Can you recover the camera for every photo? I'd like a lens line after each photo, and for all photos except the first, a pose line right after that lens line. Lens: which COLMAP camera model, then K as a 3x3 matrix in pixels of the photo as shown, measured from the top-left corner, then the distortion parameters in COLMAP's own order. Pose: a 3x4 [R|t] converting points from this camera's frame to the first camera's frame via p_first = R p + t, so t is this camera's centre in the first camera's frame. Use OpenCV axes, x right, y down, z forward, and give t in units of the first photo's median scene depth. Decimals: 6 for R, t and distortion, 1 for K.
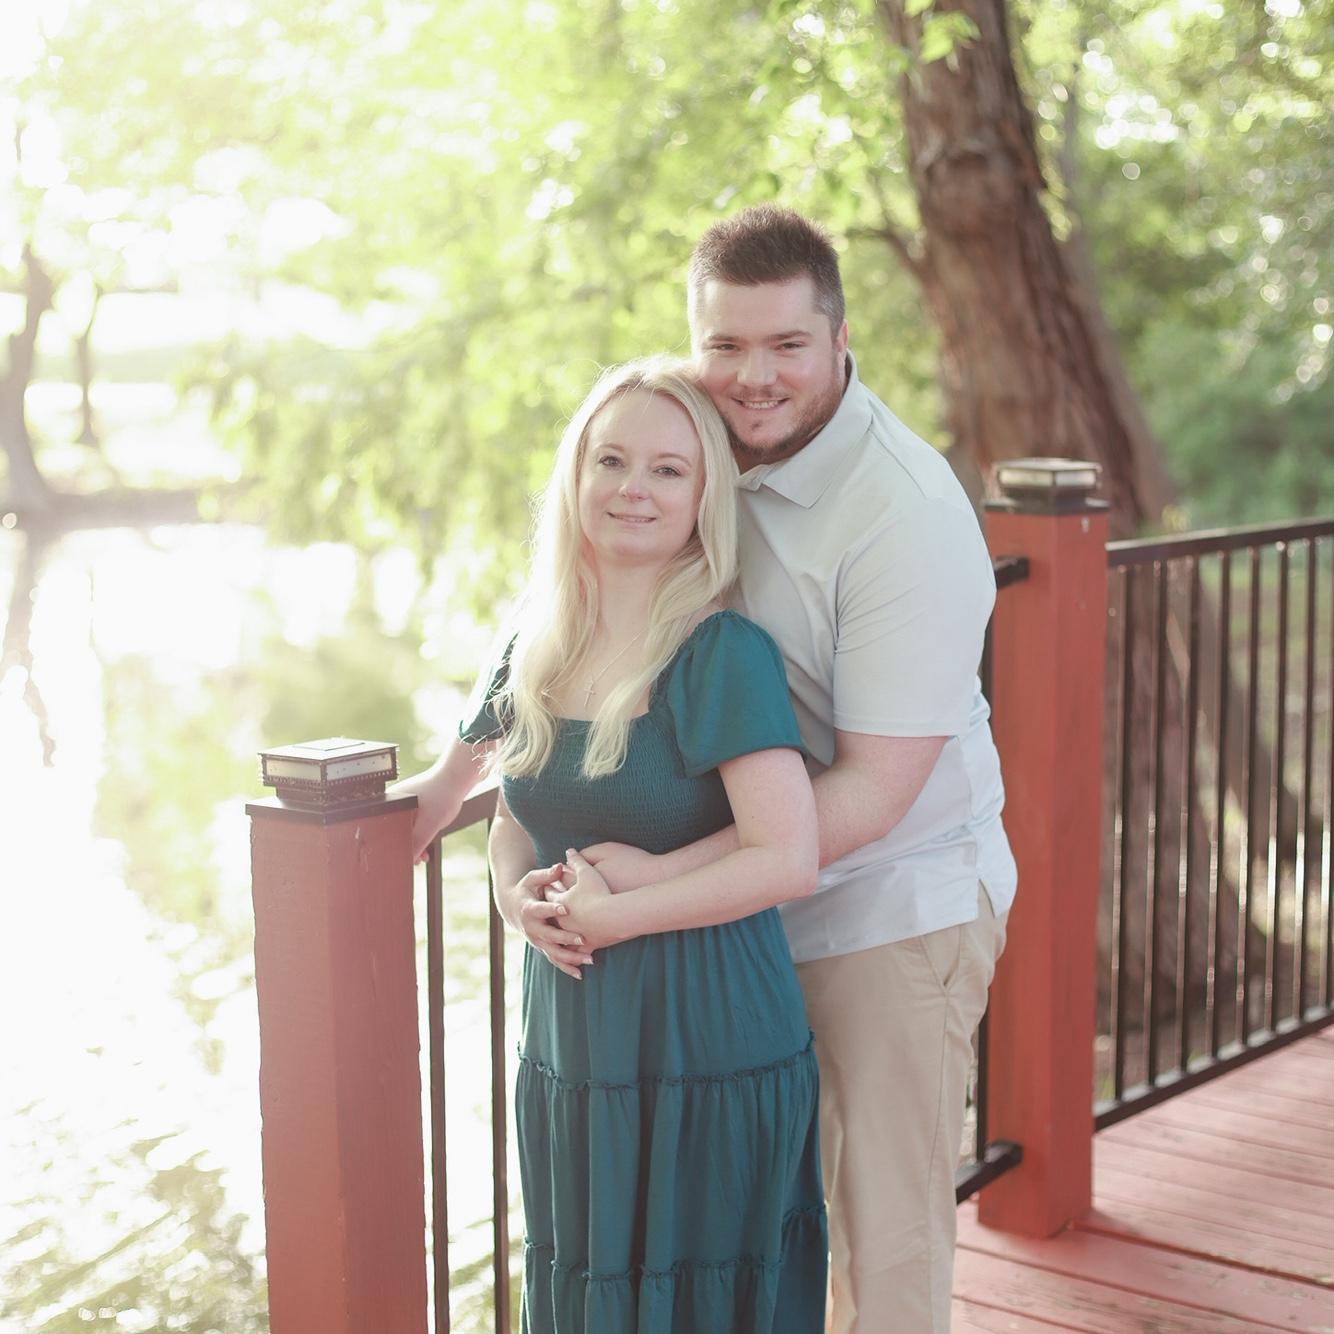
lens RADIAL K [[2746.6, 0, 667.0], [0, 2746.6, 667.0], [0, 0, 1]] dist [-0.054746, -0.308421]
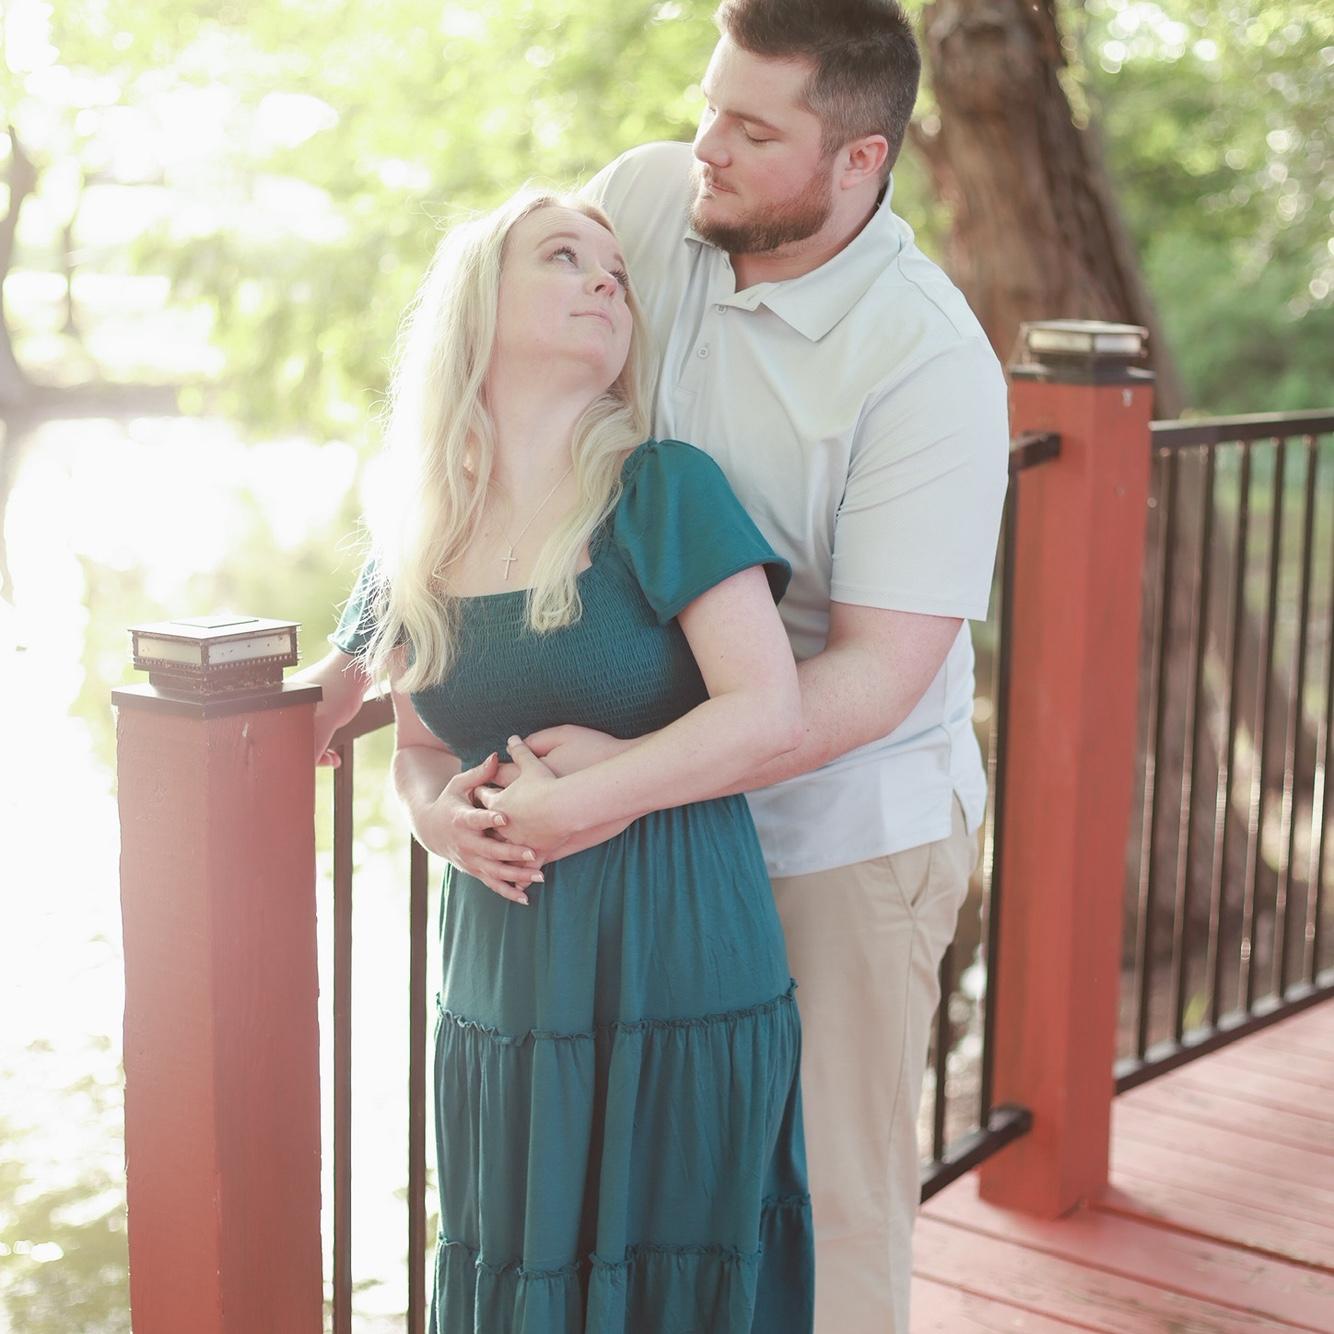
lens RADIAL K [[2608.4, 0, 667.0], [0, 2608.4, 667.0], [0, 0, 1]] dist [-0.012489, -0.152555]
pose [[0.999647, 0.026388, 0.002962, 0.007362], [-0.026463, 0.999218, 0.029368, 0.011941], [-0.002185, -0.029436, 0.999564, 0.170825]]
